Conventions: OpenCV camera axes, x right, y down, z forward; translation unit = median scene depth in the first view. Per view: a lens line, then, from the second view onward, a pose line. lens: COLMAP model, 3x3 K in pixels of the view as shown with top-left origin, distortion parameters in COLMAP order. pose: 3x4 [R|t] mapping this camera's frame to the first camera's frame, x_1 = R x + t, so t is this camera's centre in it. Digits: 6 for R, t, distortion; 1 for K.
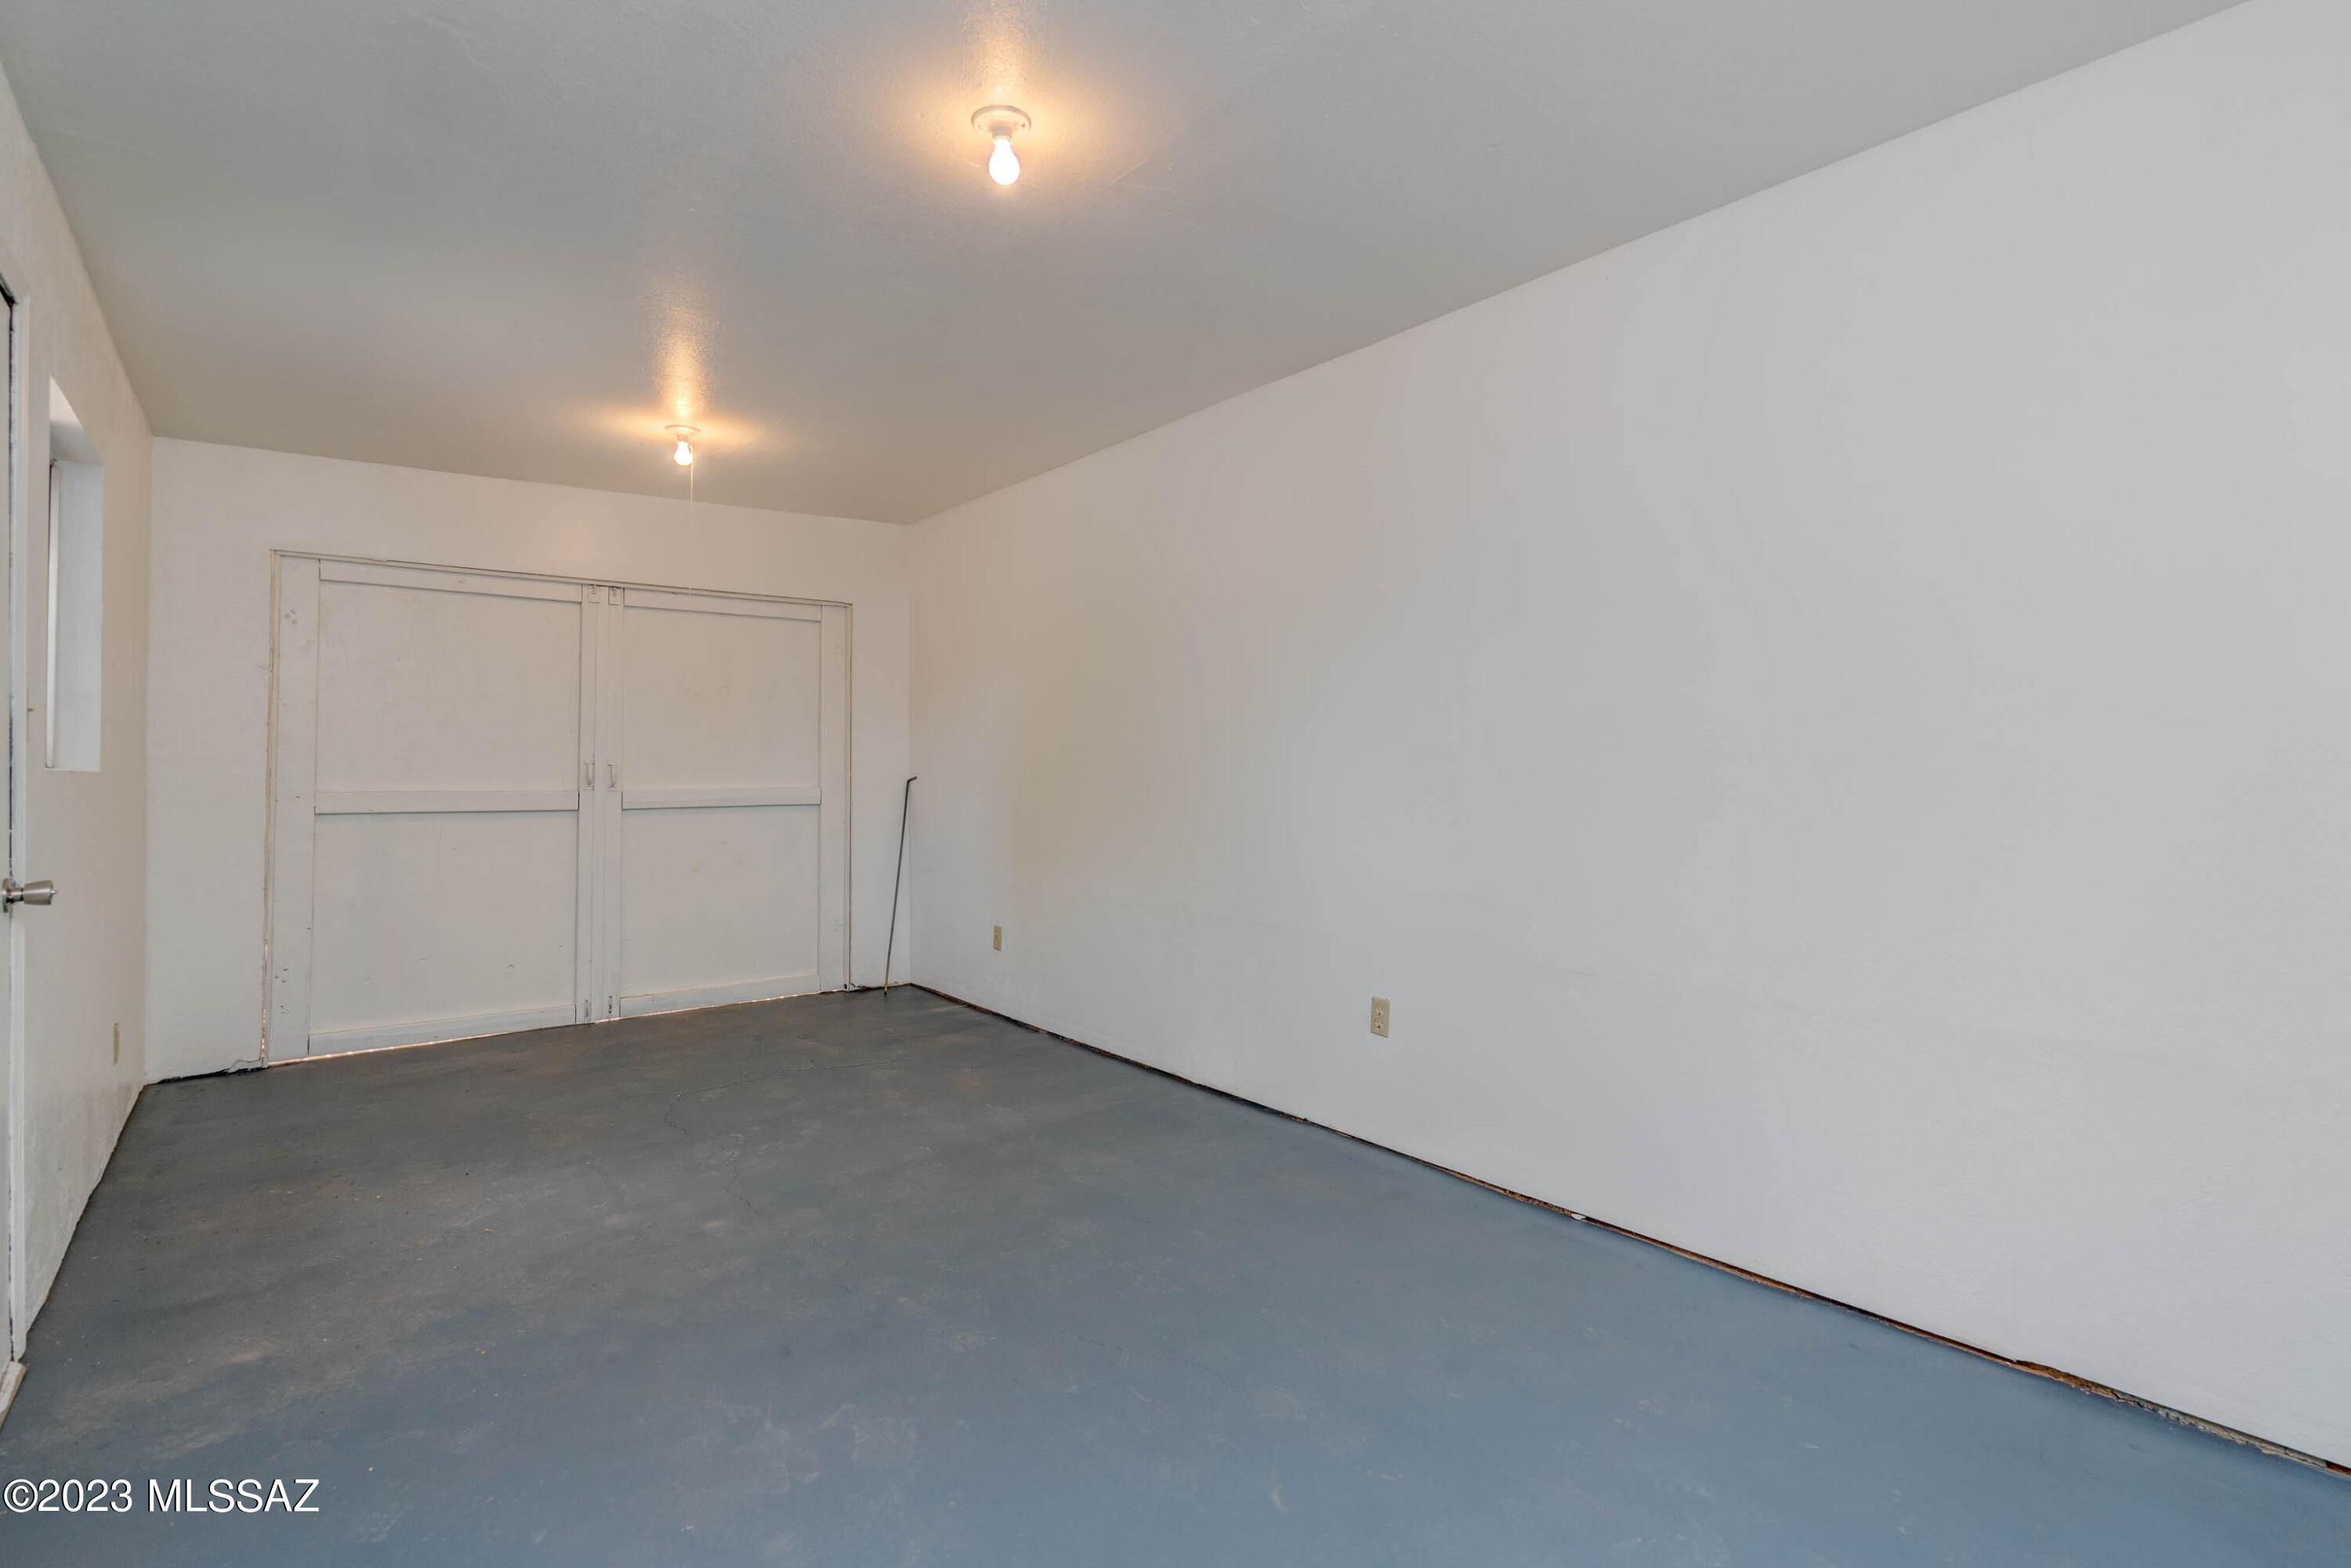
lens RADIAL K [[1109.8, 0, 1174.3], [0, 1109.8, 745.7], [0, 0, 1]] dist [-0.000328, -0.000068]
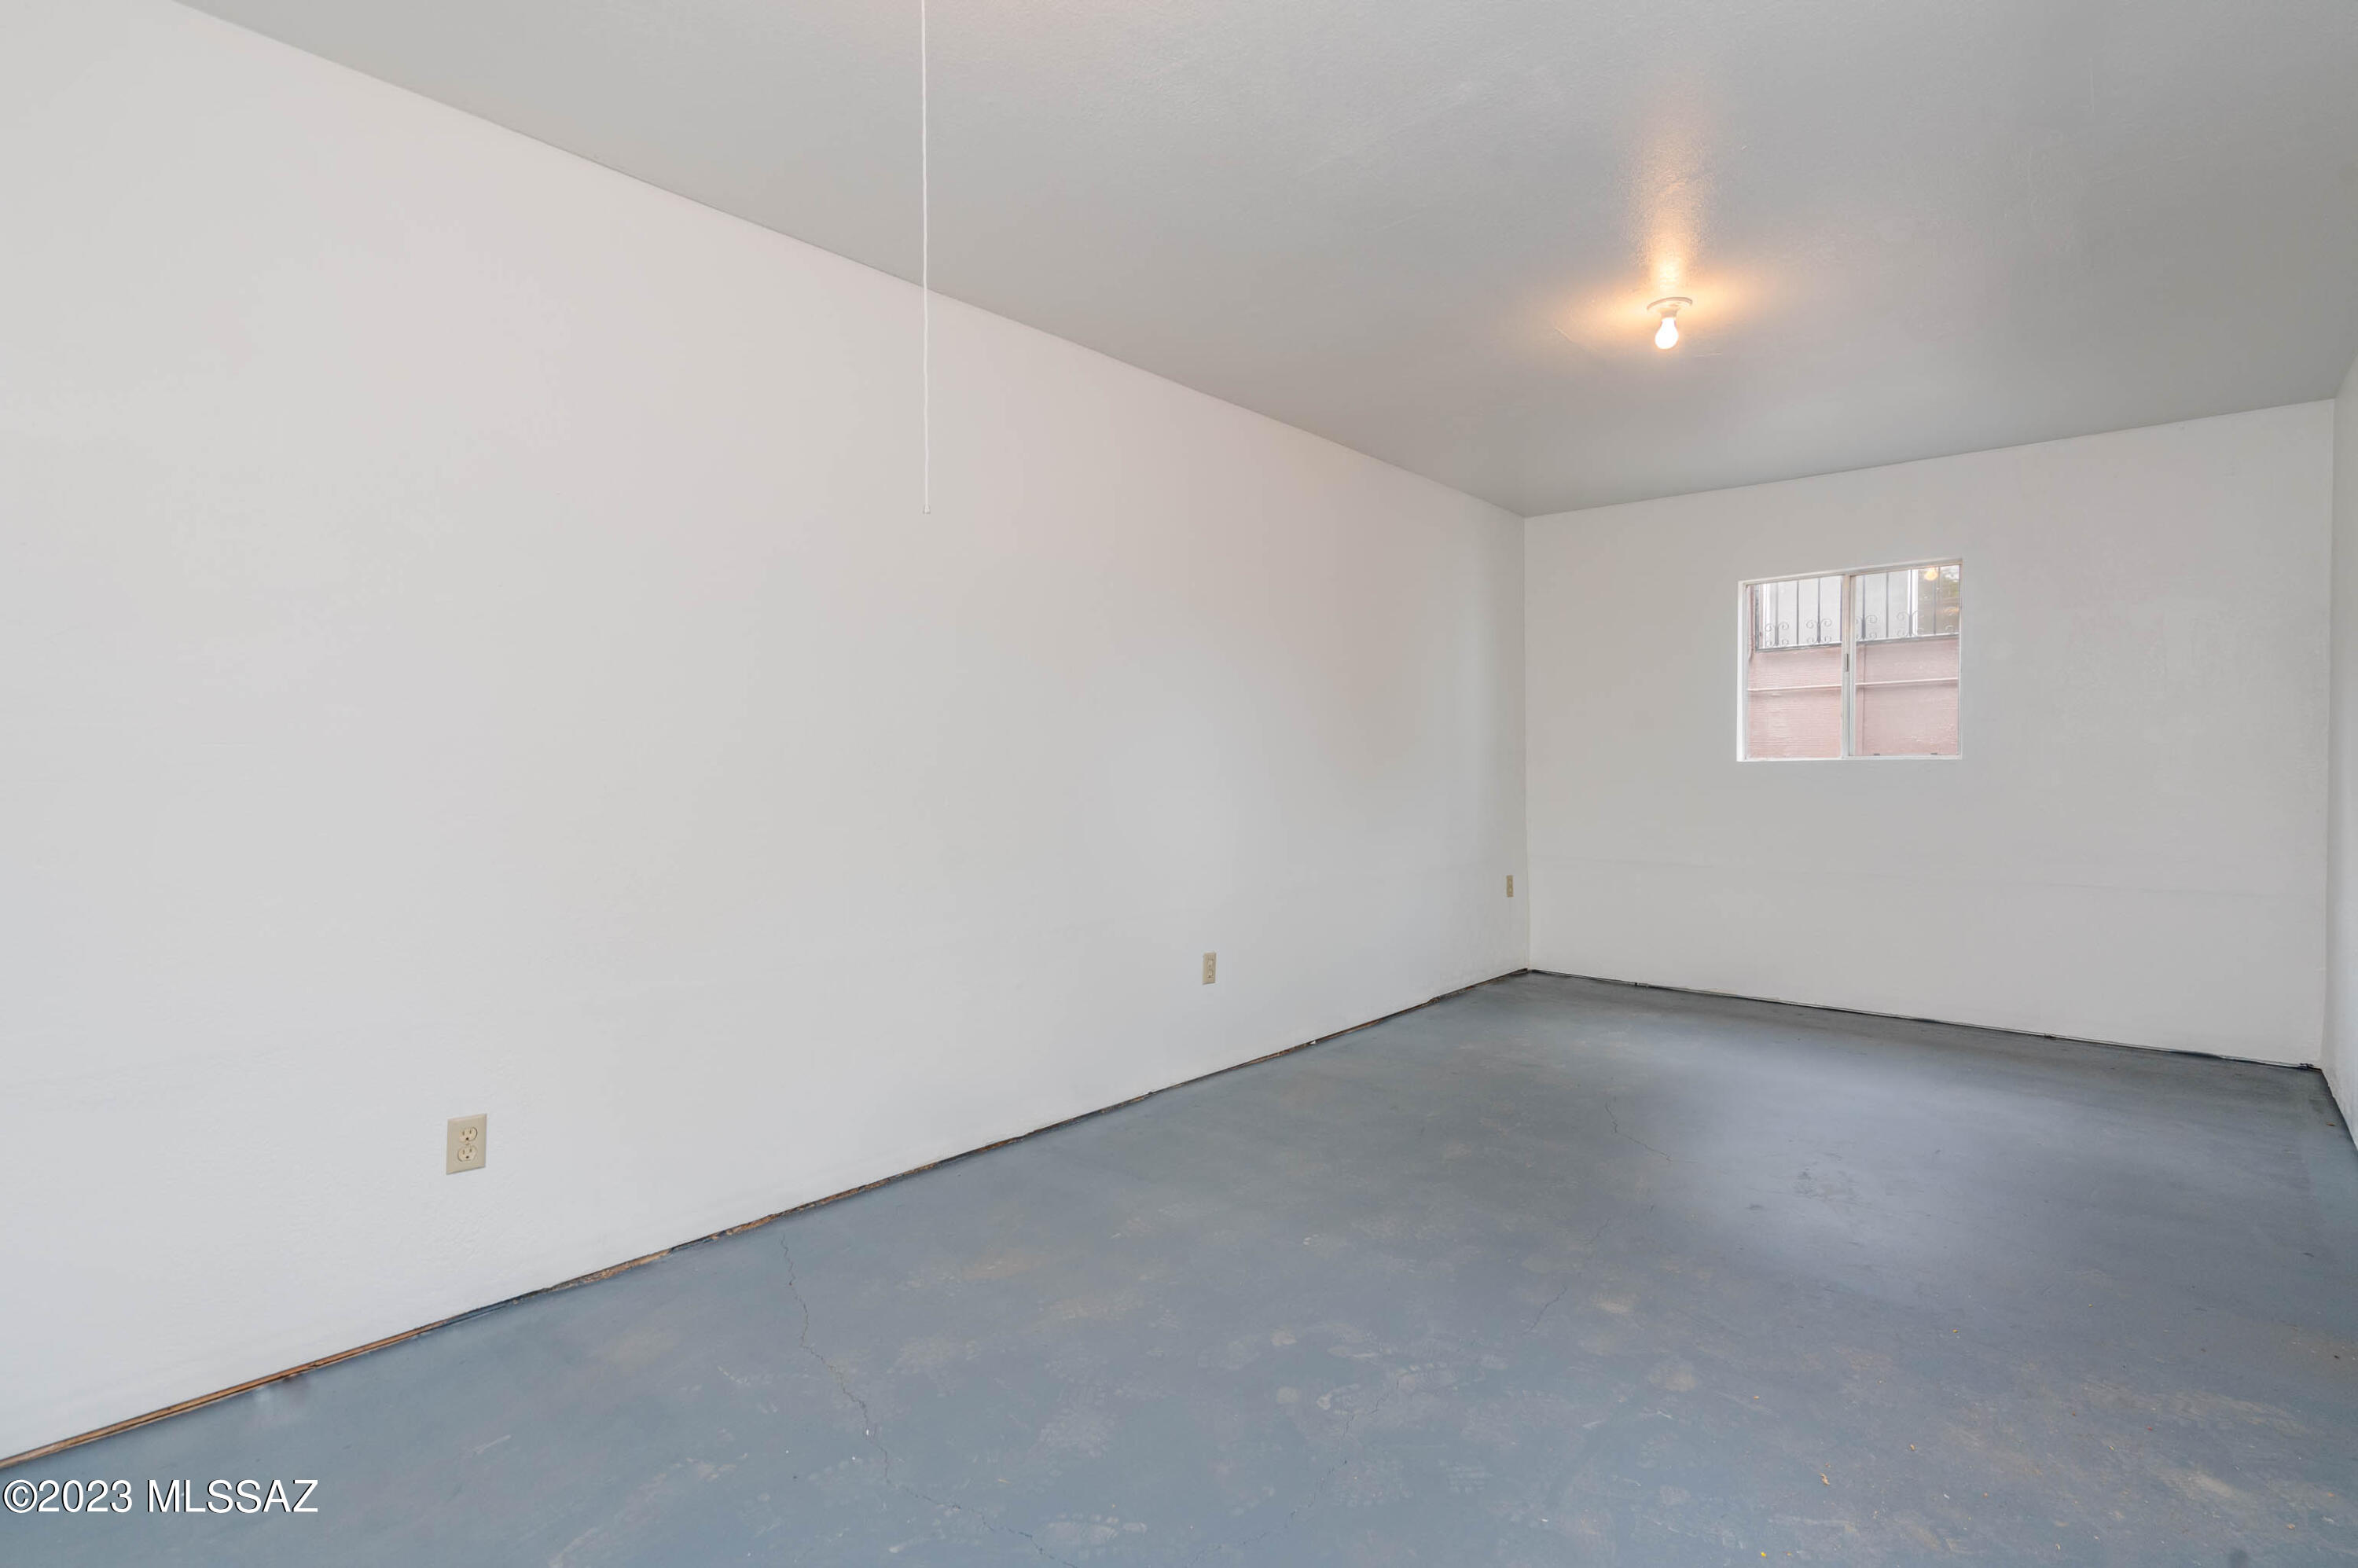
lens RADIAL K [[1086.0, 0, 1179.0], [0, 1086.0, 784.0], [0, 0, 1]] dist [0.000677, -0.000020]
pose [[-0.157115, -0.013829, 0.987483, -1.032173], [-0.017627, 0.999782, 0.011196, 0.033228], [-0.987423, -0.015647, -0.157324, 1.296747]]
